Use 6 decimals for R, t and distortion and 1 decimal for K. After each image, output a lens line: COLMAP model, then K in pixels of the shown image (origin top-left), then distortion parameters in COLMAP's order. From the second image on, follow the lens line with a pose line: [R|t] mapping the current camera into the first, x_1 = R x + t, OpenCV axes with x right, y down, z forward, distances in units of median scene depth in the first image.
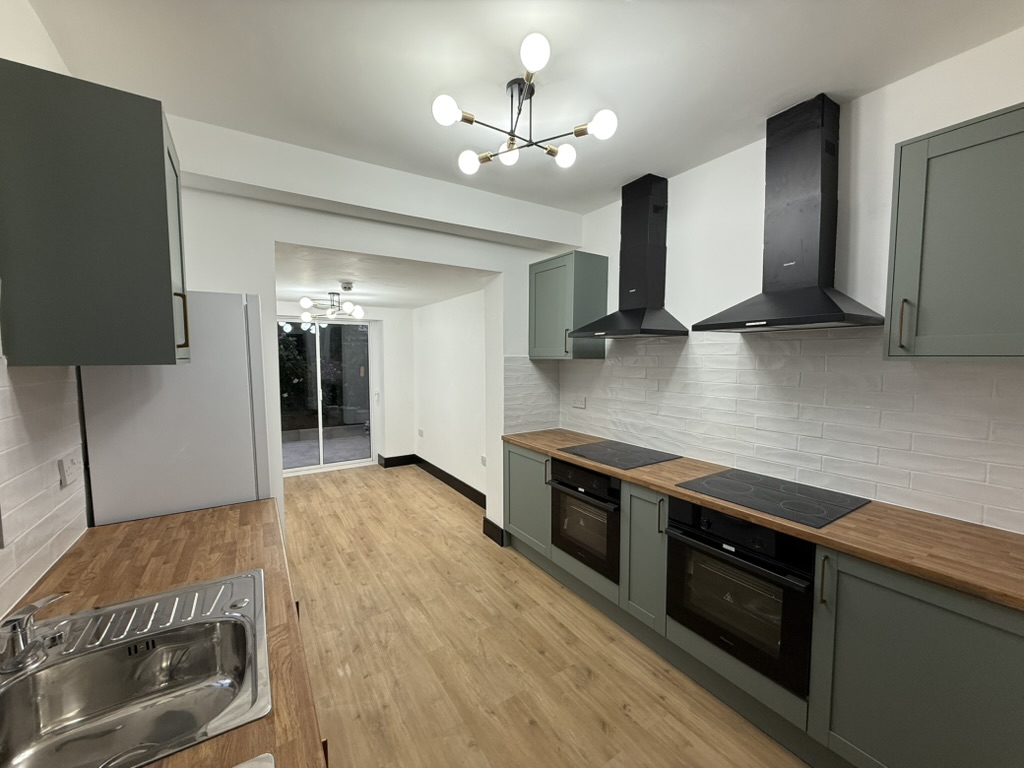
lens RADIAL K [[409.0, 0, 509.0], [0, 409.0, 383.8], [0, 0, 1]] dist [0.001393, -0.000055]
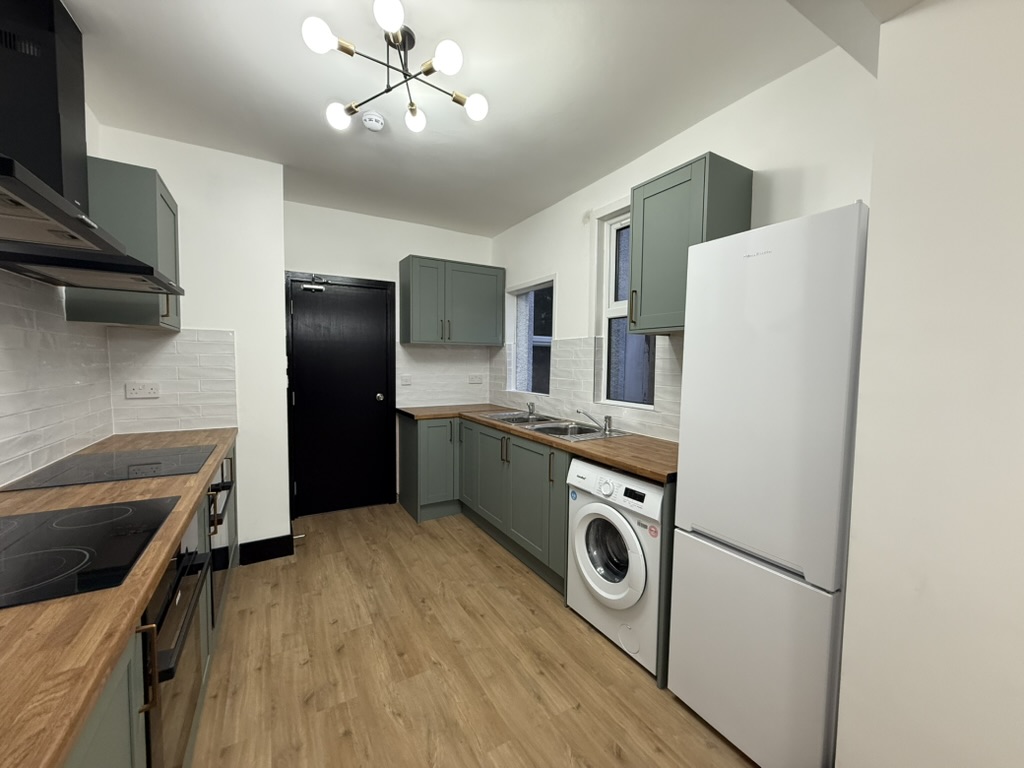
lens RADIAL K [[409.0, 0, 509.0], [0, 409.0, 383.8], [0, 0, 1]] dist [0.001393, -0.000055]
pose [[-0.998821, -0.009655, 0.047573, -0.260736], [-0.003731, 0.992390, 0.123078, -0.029799], [-0.048400, 0.122756, -0.991256, 1.865255]]
